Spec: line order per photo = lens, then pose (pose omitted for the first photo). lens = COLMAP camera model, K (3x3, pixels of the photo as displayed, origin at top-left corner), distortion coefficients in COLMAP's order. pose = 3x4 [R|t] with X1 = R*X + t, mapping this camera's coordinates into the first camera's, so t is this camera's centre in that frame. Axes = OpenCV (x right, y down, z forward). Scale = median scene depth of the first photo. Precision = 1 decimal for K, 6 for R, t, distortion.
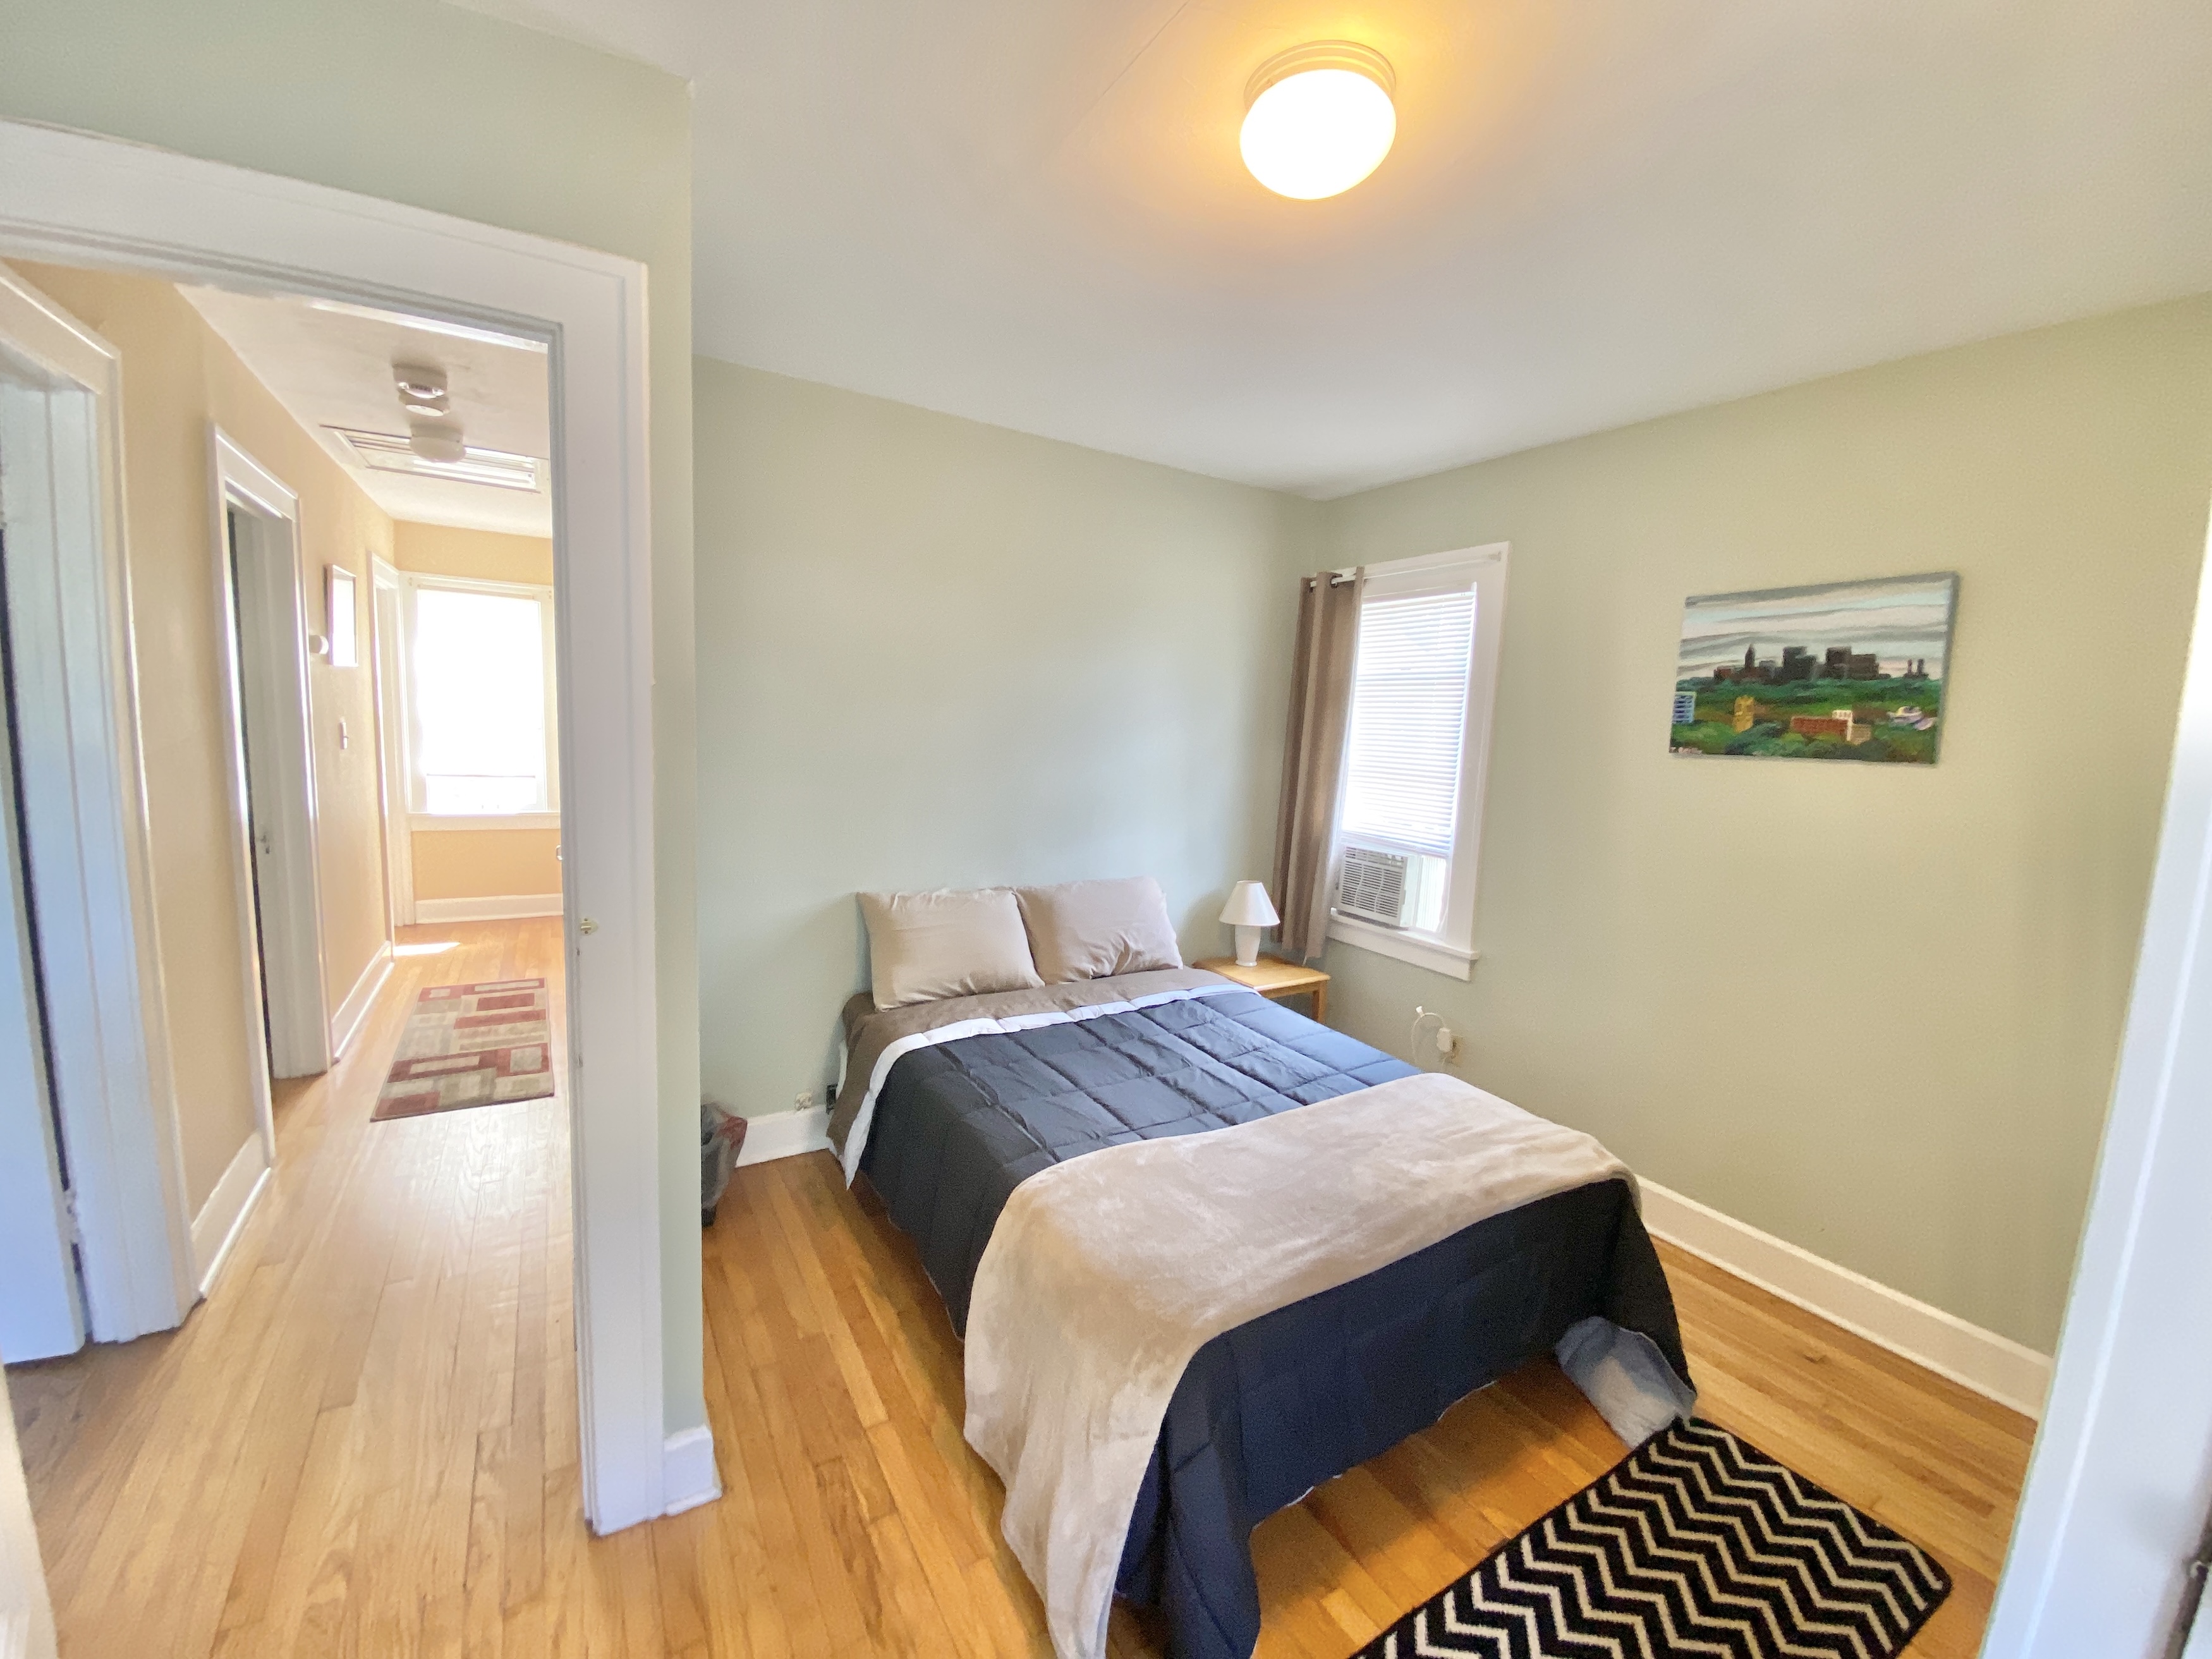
lens RADIAL K [[901.0, 0, 1093.7], [0, 901.0, 829.2], [0, 0, 1]] dist [0.002970, -0.000595]
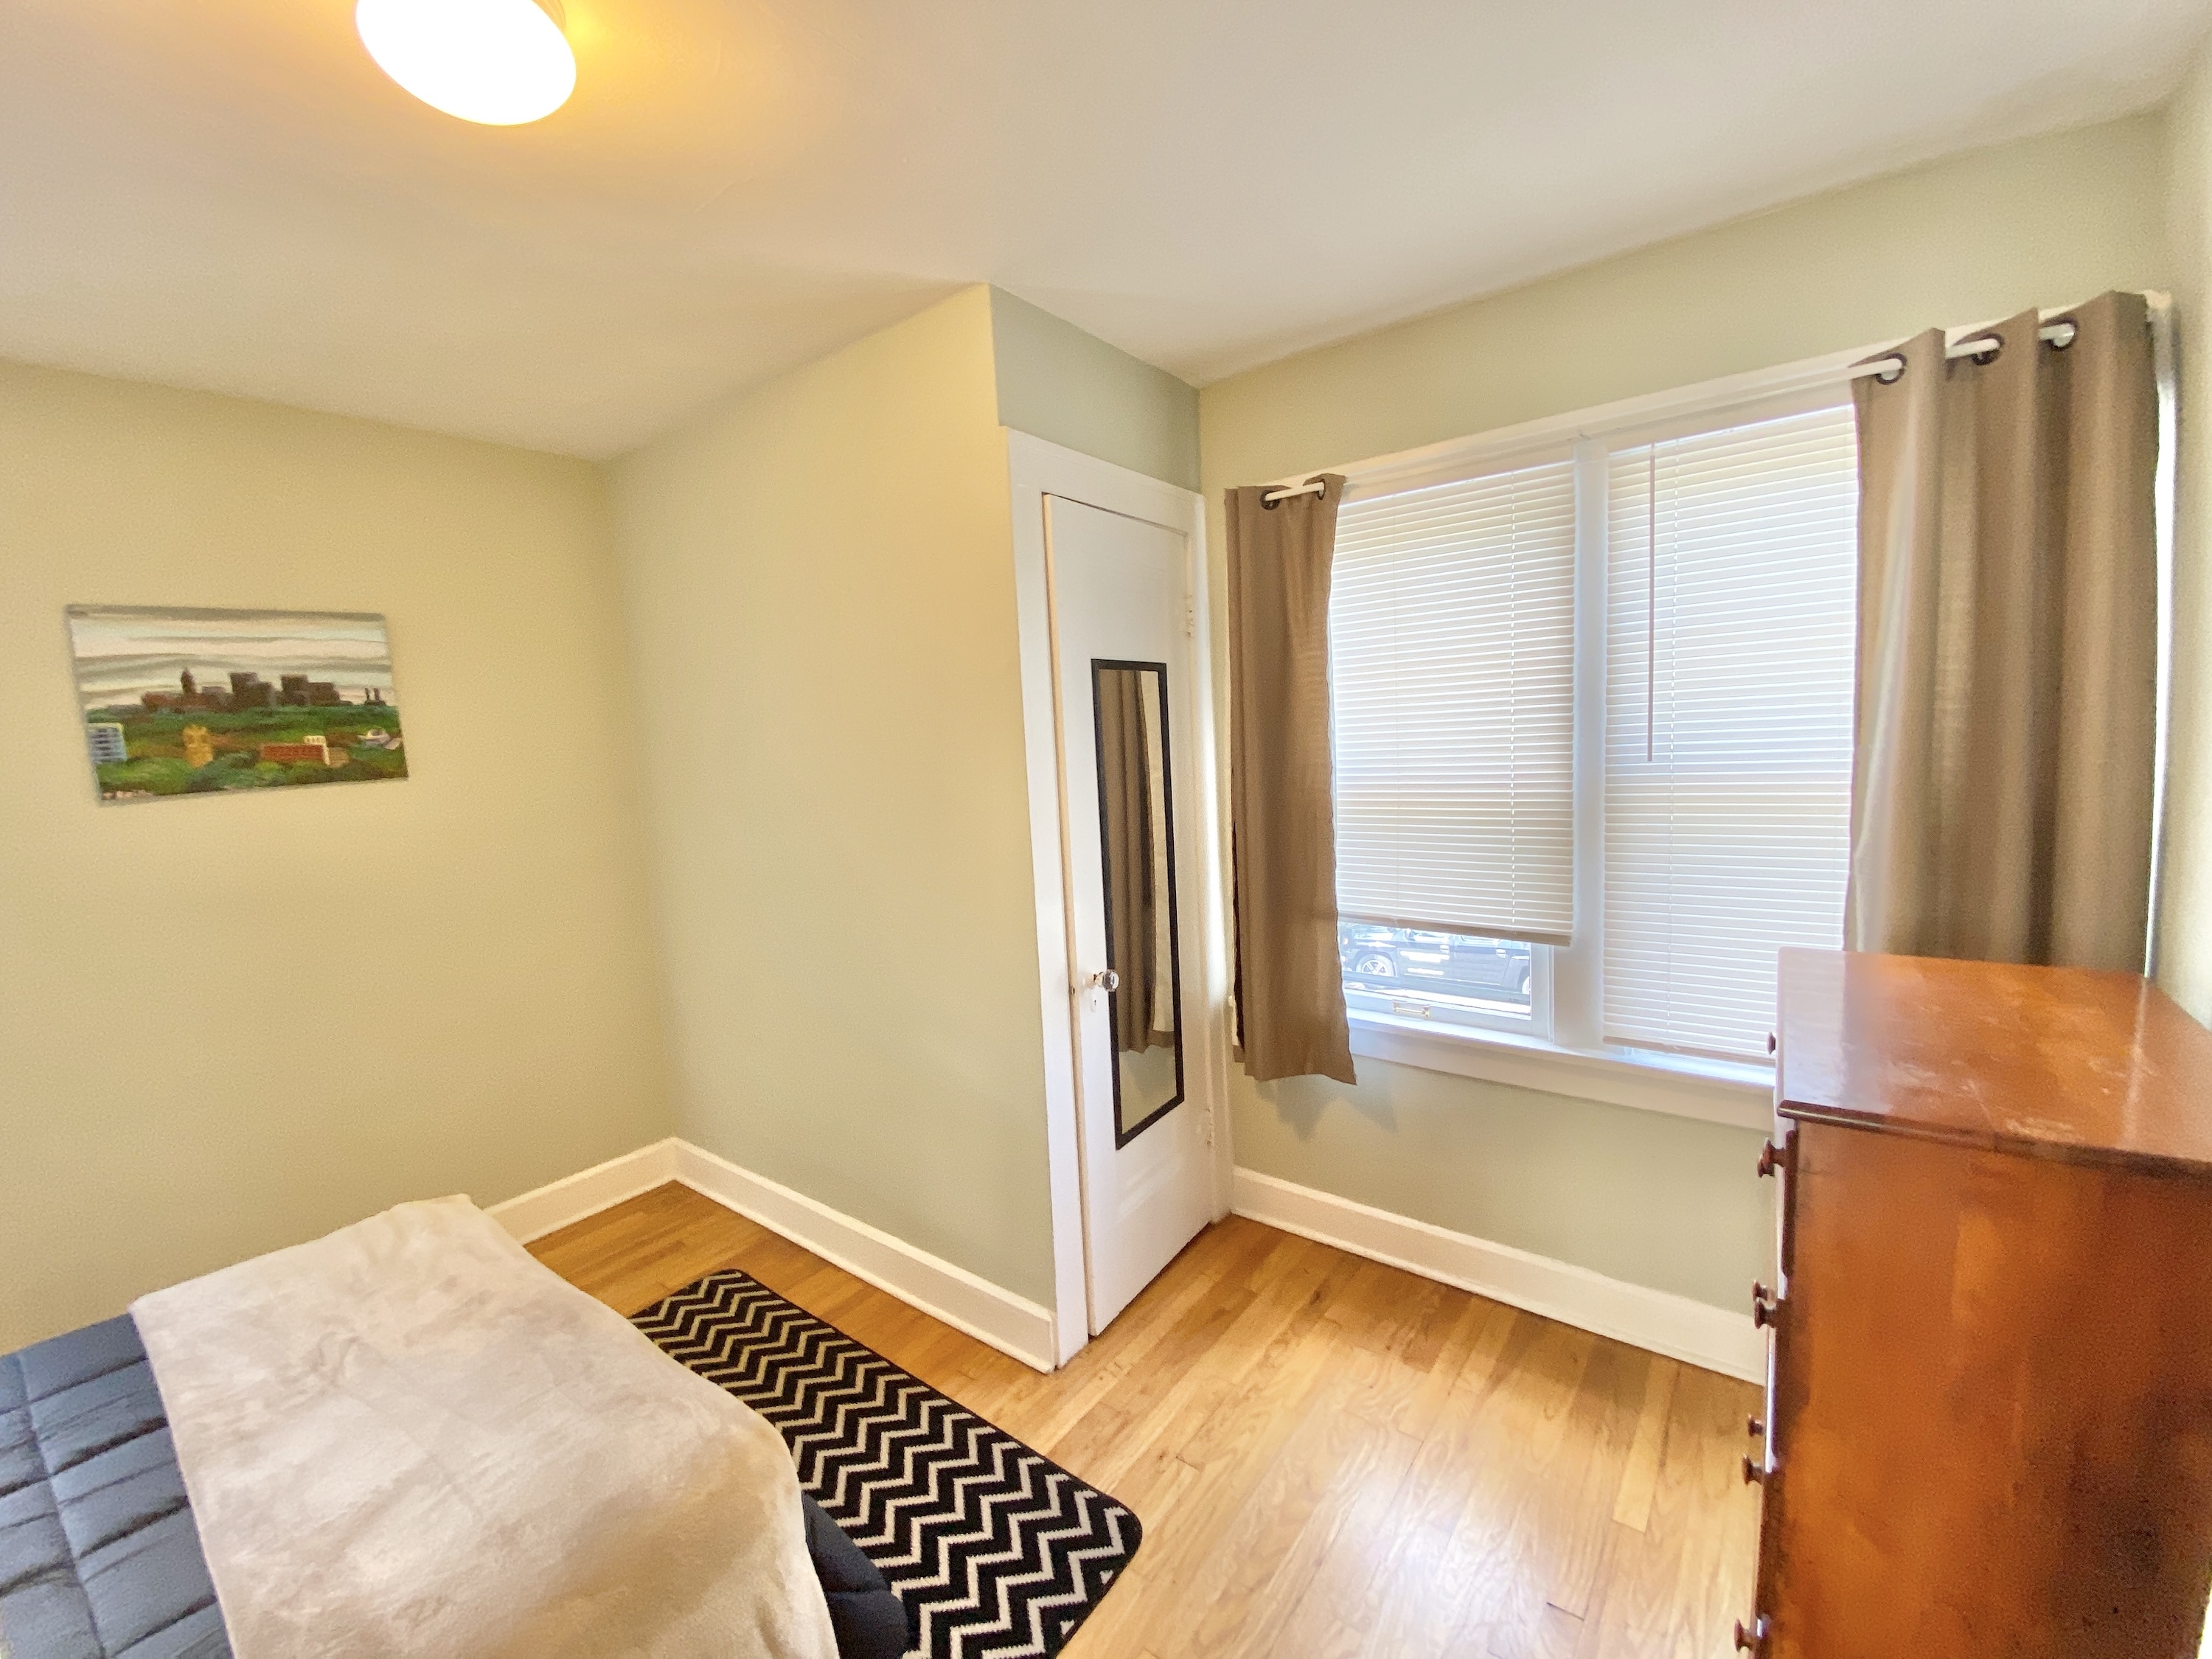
lens RADIAL K [[901.0, 0, 1101.4], [0, 901.0, 822.4], [0, 0, 1]] dist [0.002970, -0.000595]
pose [[-0.339423, -0.120386, 0.932898, -0.447757], [0.165465, 0.968669, 0.185205, -0.076923], [-0.925966, 0.217225, -0.308869, 0.497693]]
